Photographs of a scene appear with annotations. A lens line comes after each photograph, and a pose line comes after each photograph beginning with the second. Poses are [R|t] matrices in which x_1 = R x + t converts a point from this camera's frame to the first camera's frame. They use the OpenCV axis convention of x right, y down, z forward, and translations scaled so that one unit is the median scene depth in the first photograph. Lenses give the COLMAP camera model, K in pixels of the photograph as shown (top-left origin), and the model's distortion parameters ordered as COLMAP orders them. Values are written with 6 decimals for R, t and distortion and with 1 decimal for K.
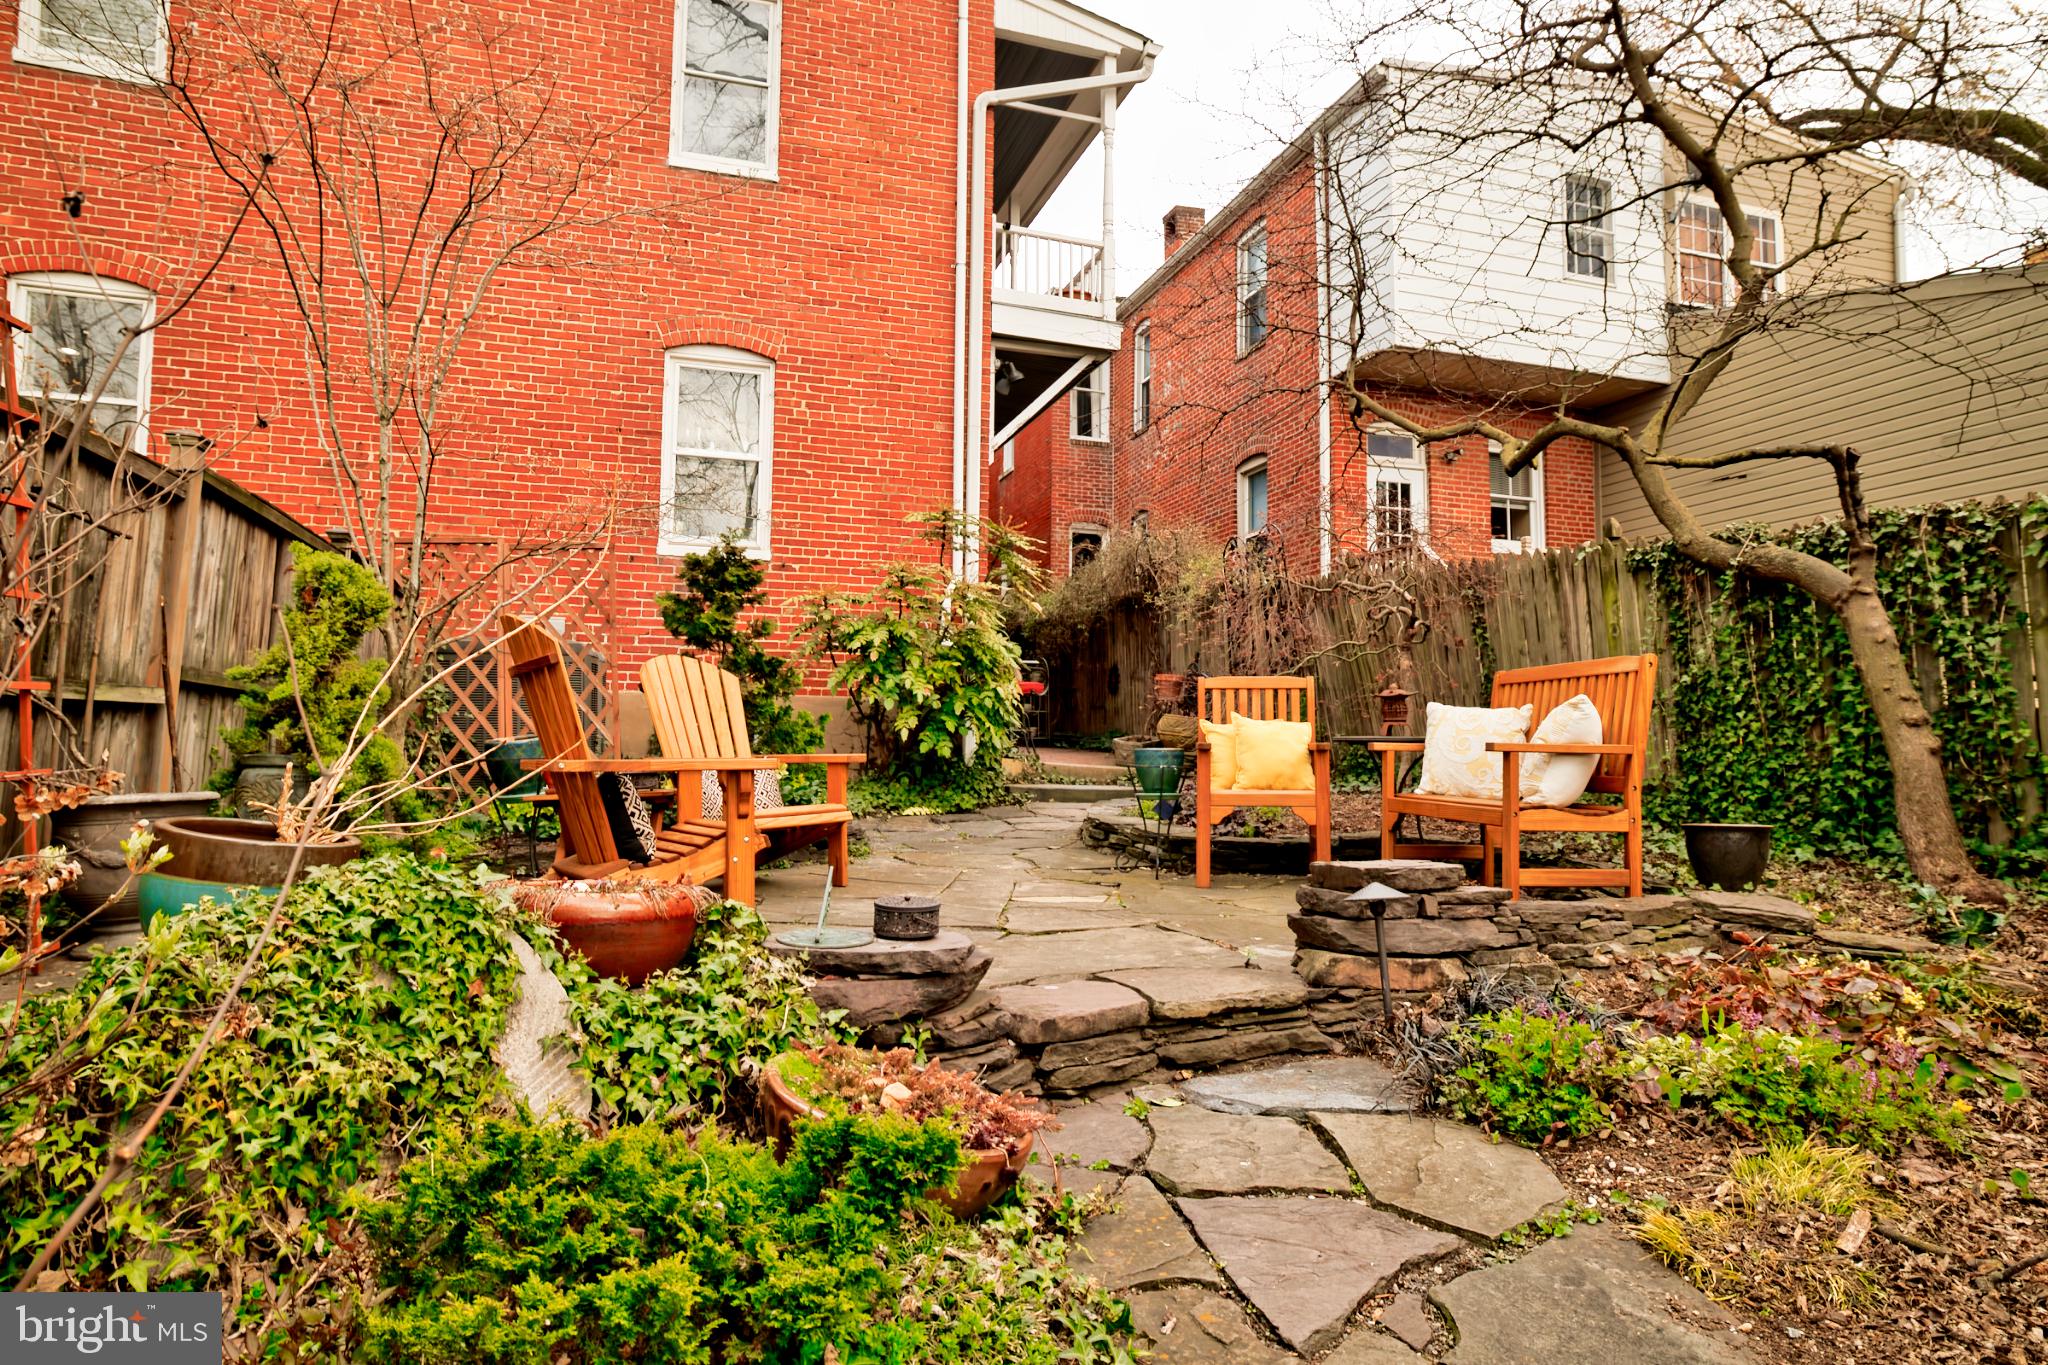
lens RADIAL K [[1205.5, 0, 1020.5], [0, 1205.5, 667.0], [0, 0, 1]] dist [-0.000083, 0.007075]
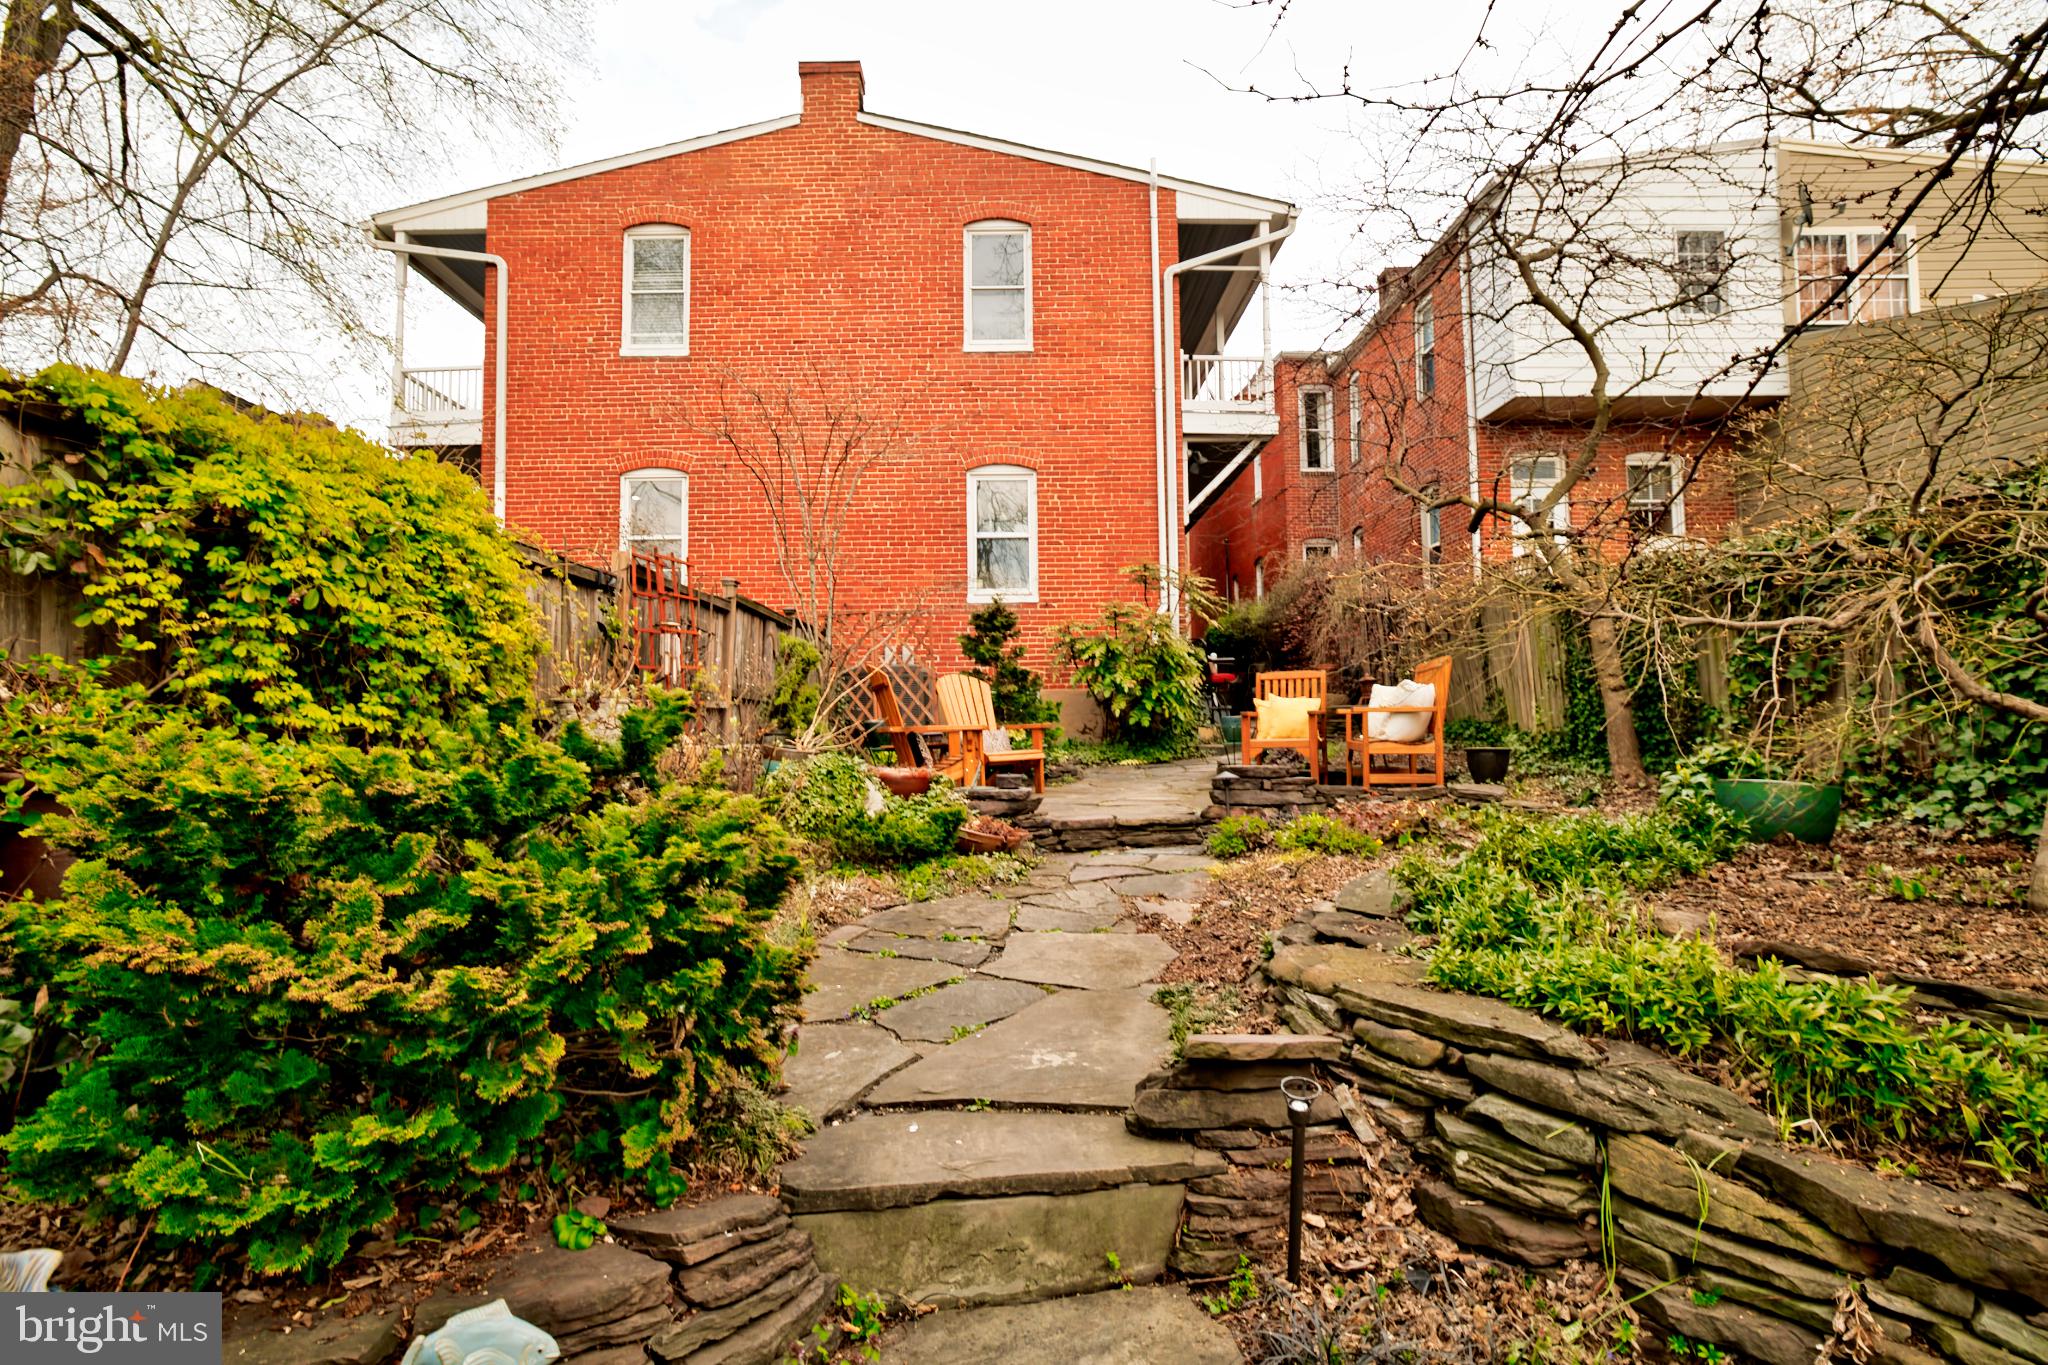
lens RADIAL K [[1114.0, 0, 1022.4], [0, 1114.0, 679.0], [0, 0, 1]] dist [-0.013220, 0.004952]
pose [[0.956423, -0.037638, -0.289550, 0.200960], [0.044141, 0.998898, 0.015960, -0.016099], [0.288630, -0.028045, 0.957030, -0.405444]]
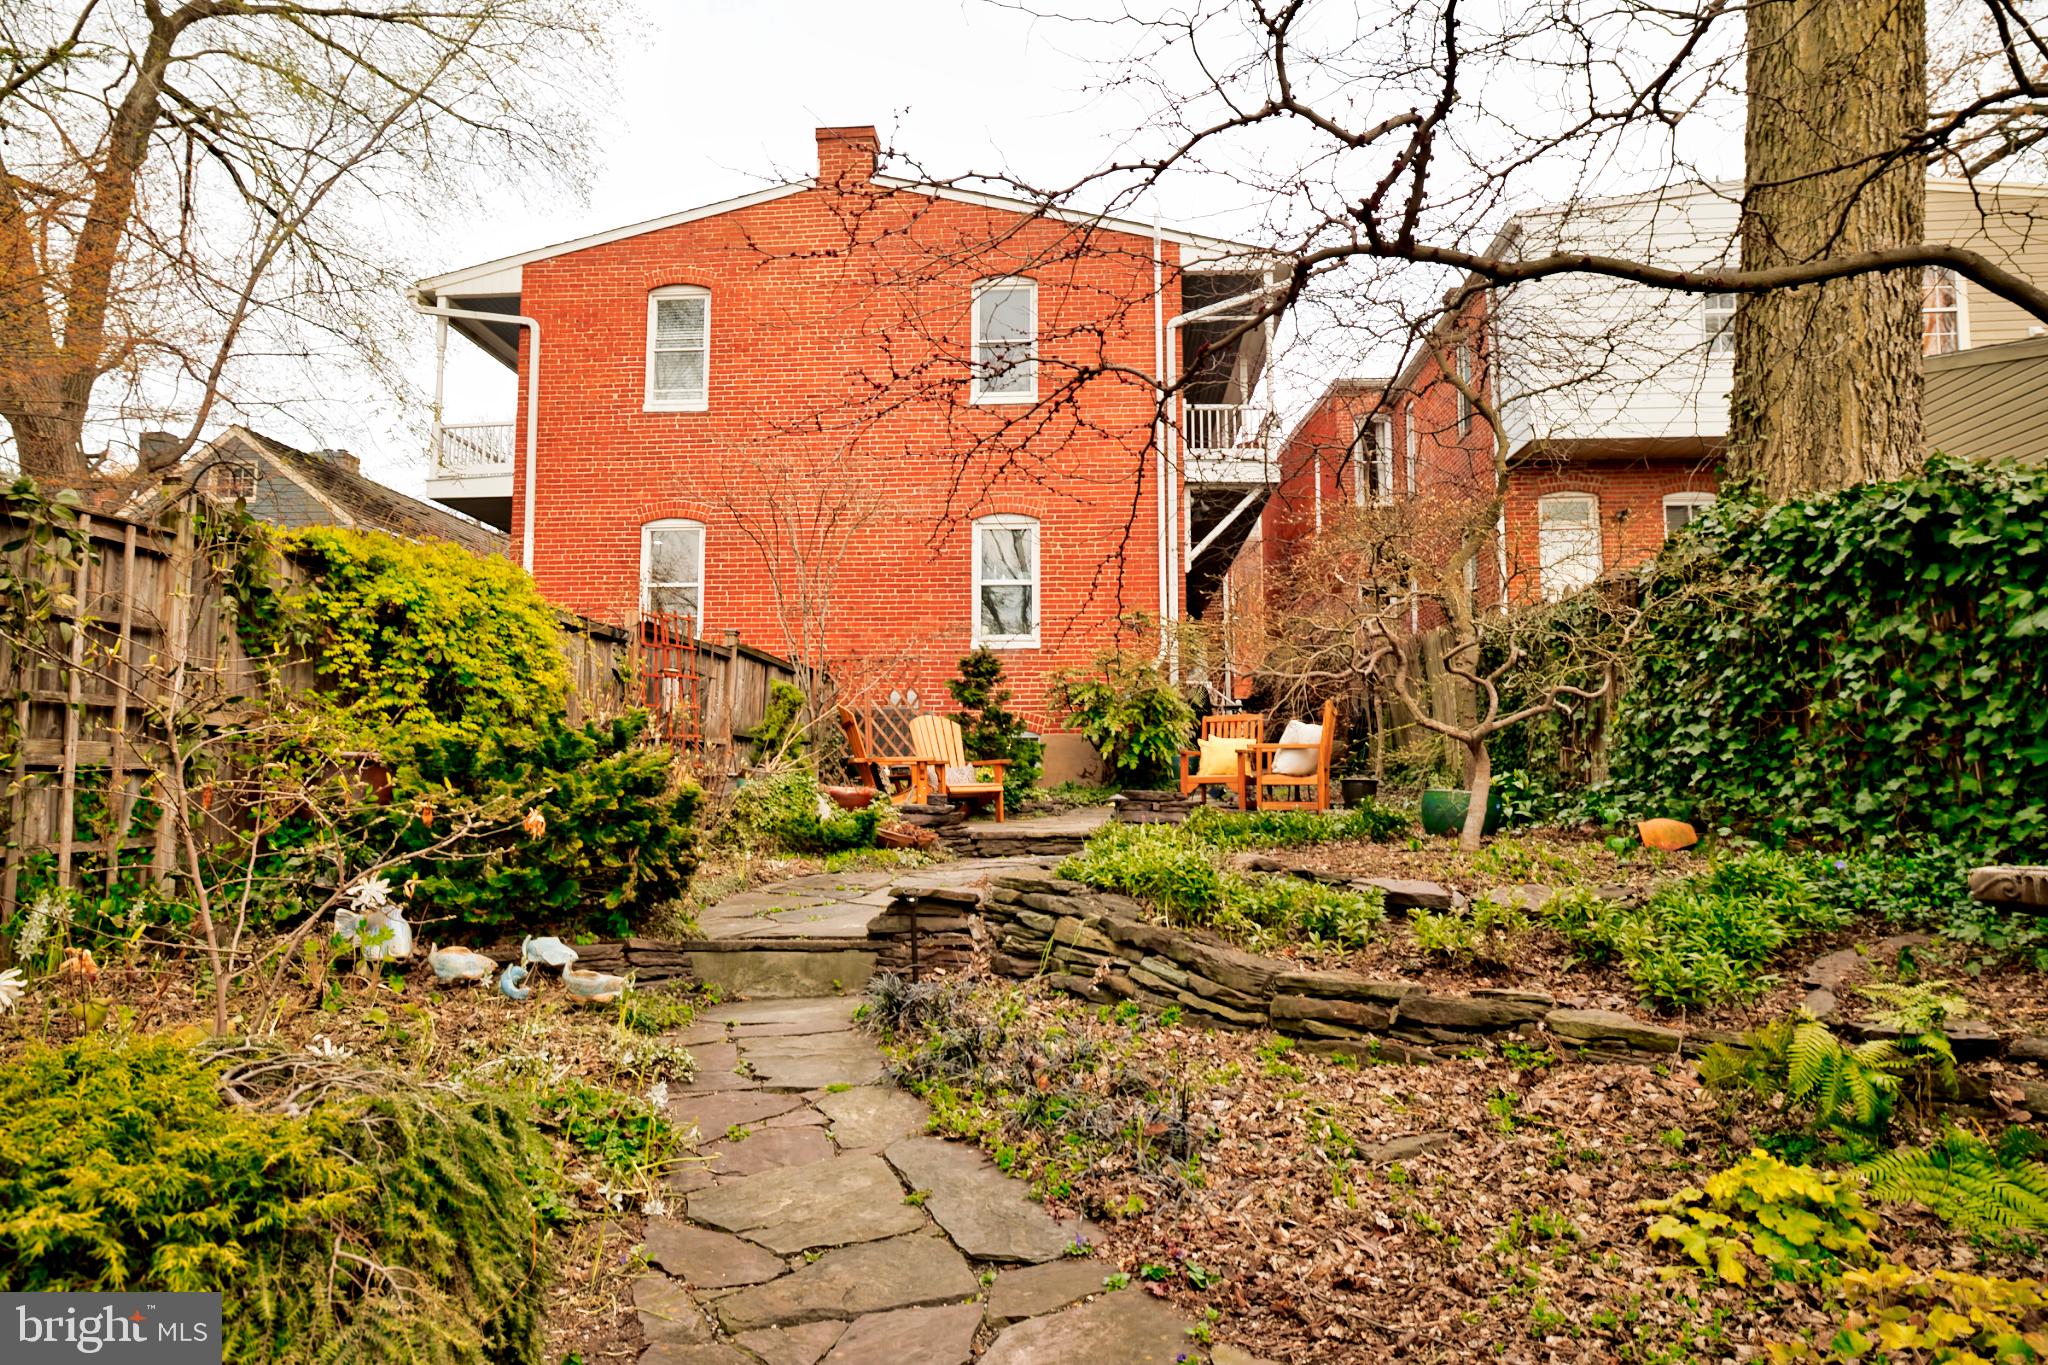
lens RADIAL K [[1344.1, 0, 1024.1], [0, 1344.1, 683.3], [0, 0, 1]] dist [-0.003068, -0.004222]
pose [[0.932004, -0.043950, -0.359773, 0.445537], [0.037863, 0.998996, -0.023954, -0.002303], [0.360465, 0.008704, 0.932732, -0.705450]]
